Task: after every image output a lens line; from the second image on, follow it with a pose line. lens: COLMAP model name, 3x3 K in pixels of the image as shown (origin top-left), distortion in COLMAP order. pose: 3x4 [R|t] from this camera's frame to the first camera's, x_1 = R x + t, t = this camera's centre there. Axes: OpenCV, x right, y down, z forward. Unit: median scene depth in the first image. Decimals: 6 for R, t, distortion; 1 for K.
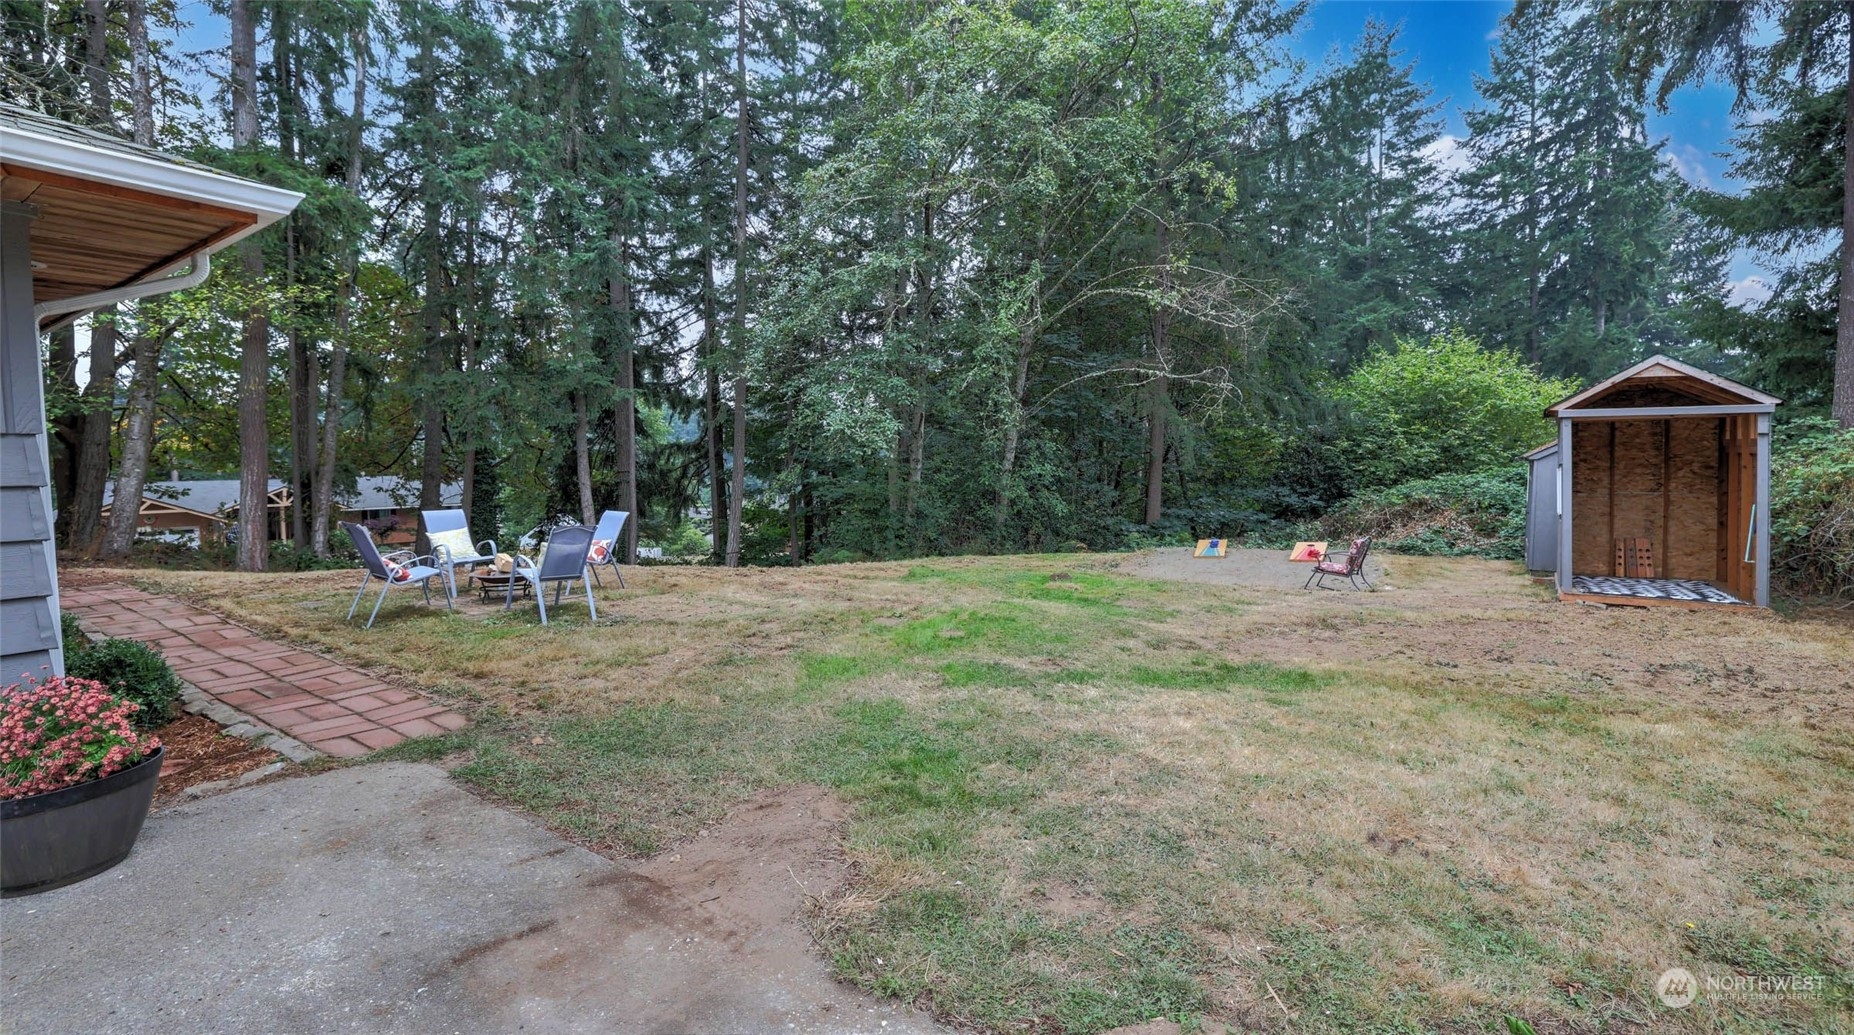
lens RADIAL K [[800.7, 0, 919.5], [0, 800.7, 499.8], [0, 0, 1]] dist [-0.043218, 0.016613]
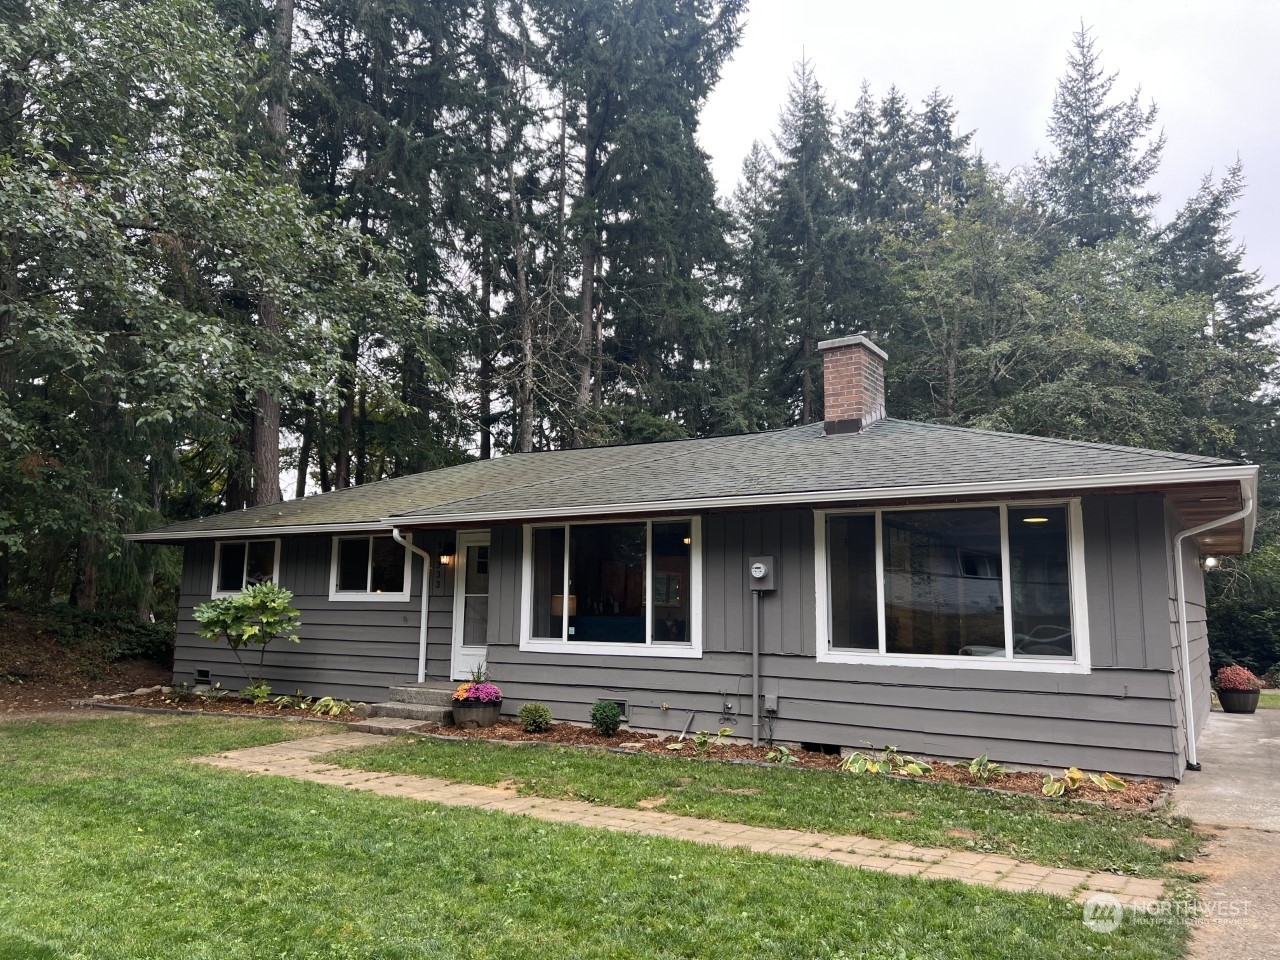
lens RADIAL K [[970.5, 0, 640.0], [0, 970.5, 480.0], [0, 0, 1]] dist [0.074424, -0.082500]
pose [[0.998848, 0.024247, 0.041415, -0.275796], [-0.015817, 0.981084, -0.192937, 0.019602], [-0.045309, 0.192060, 0.980337, -0.259195]]
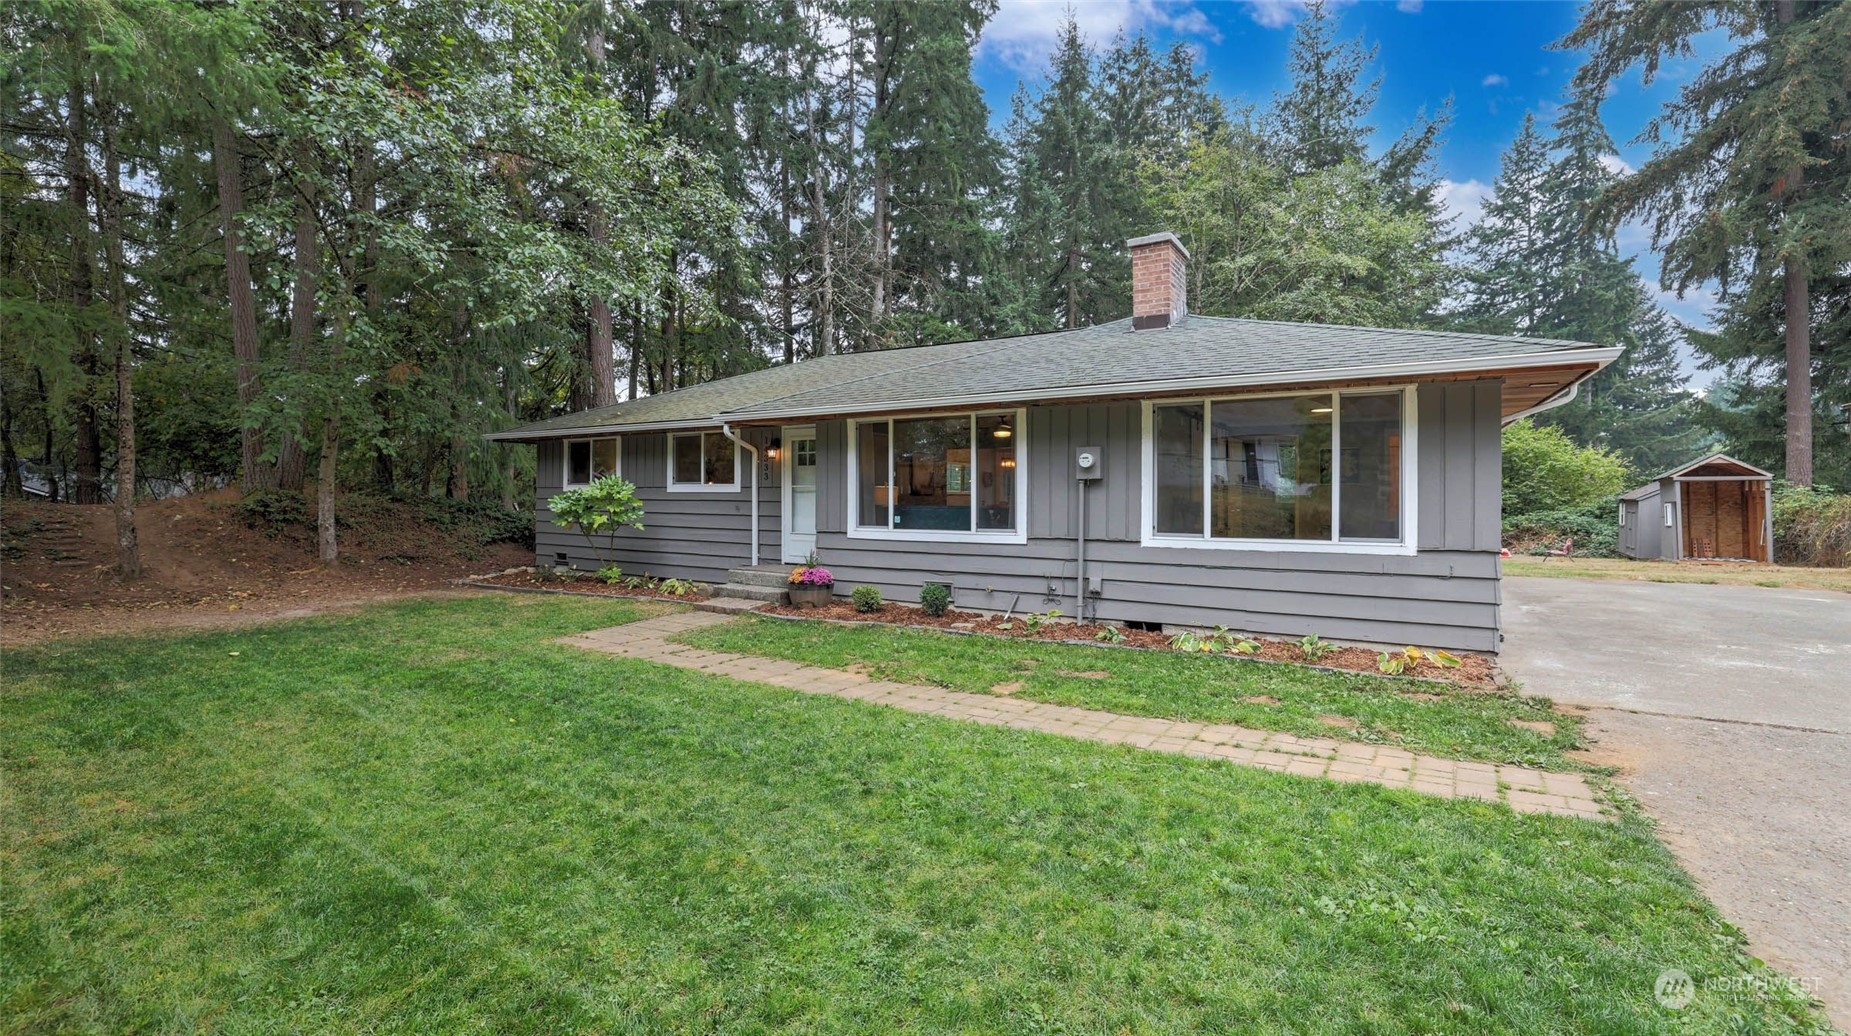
lens RADIAL K [[808.5, 0, 905.2], [0, 808.5, 500.0], [0, 0, 1]] dist [-0.045572, 0.017572]
pose [[0.999286, 0.007162, 0.037086, -0.287890], [-0.005138, 0.998507, -0.054383, 0.016624], [-0.037420, 0.054154, 0.997831, -0.226824]]
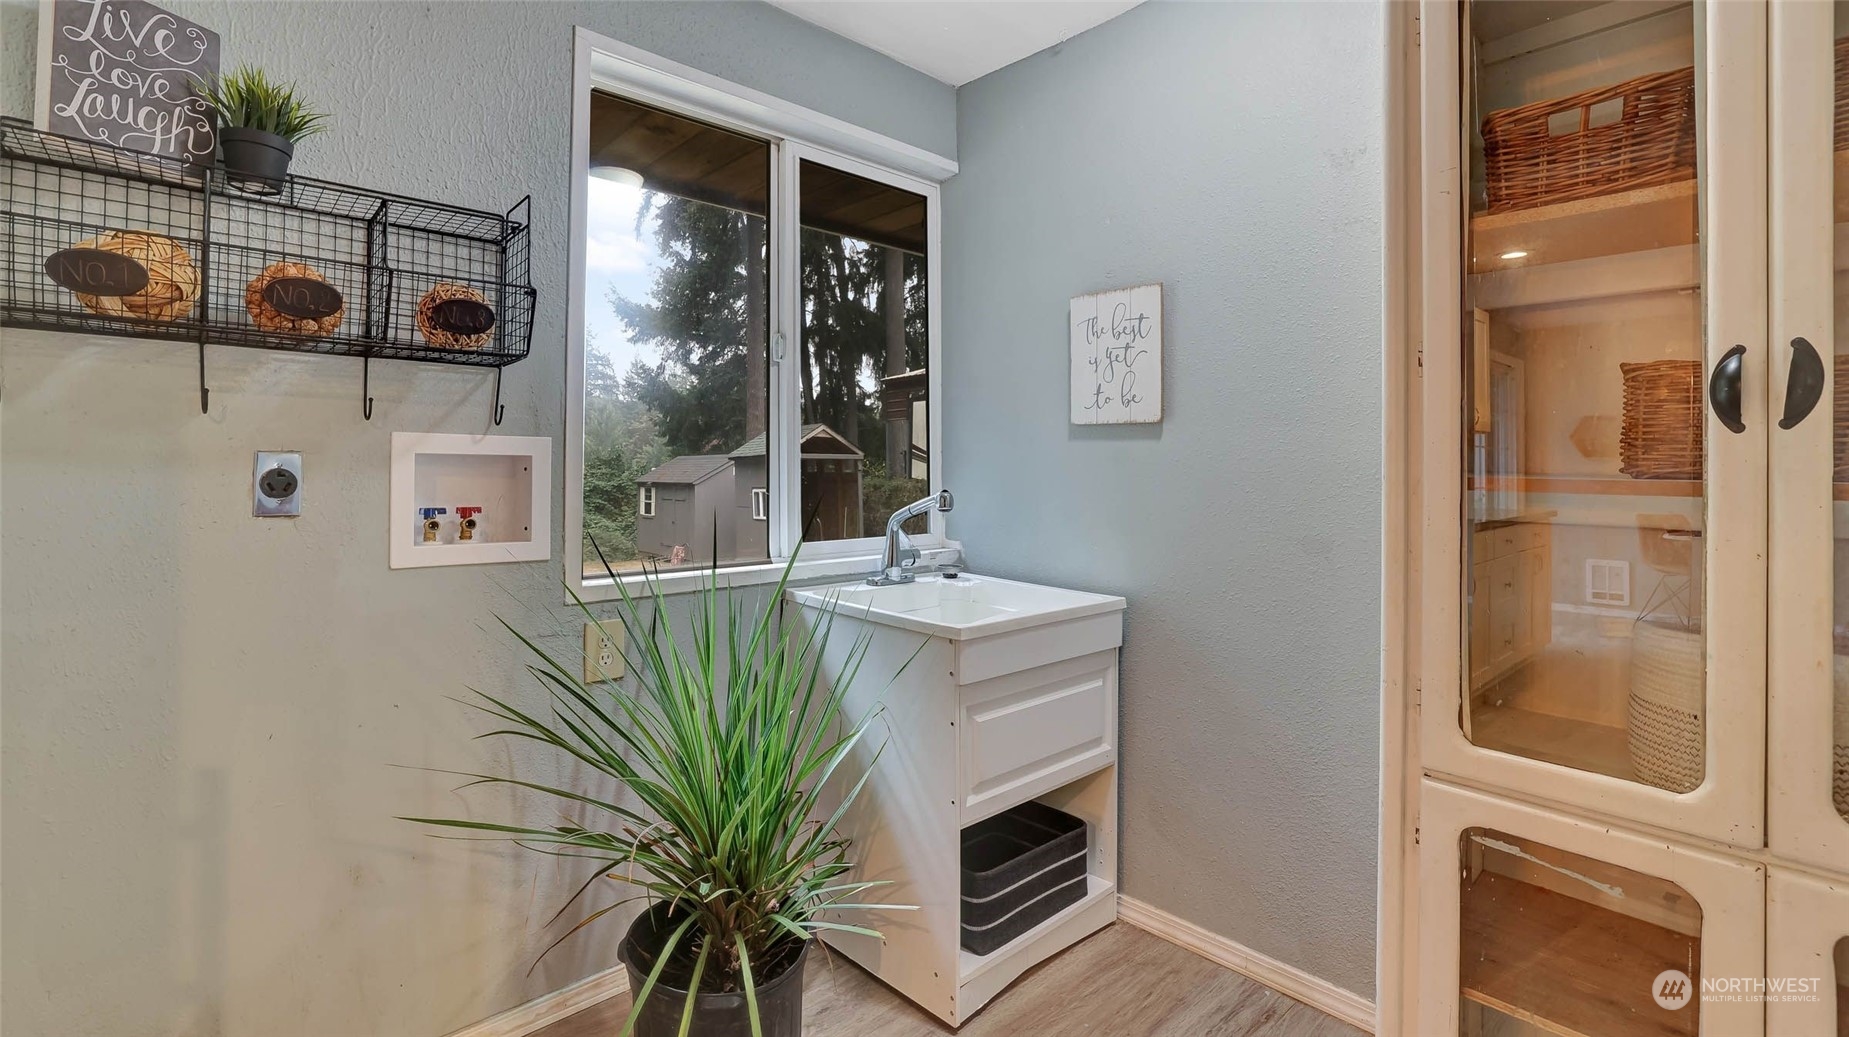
lens RADIAL K [[798.6, 0, 917.0], [0, 798.6, 500.8], [0, 0, 1]] dist [-0.043218, 0.016613]
pose [[0.220730, -0.027214, 0.974955, -0.149900], [0.057577, 0.998231, 0.014828, -0.005298], [-0.973634, 0.052862, 0.221906, 0.074765]]
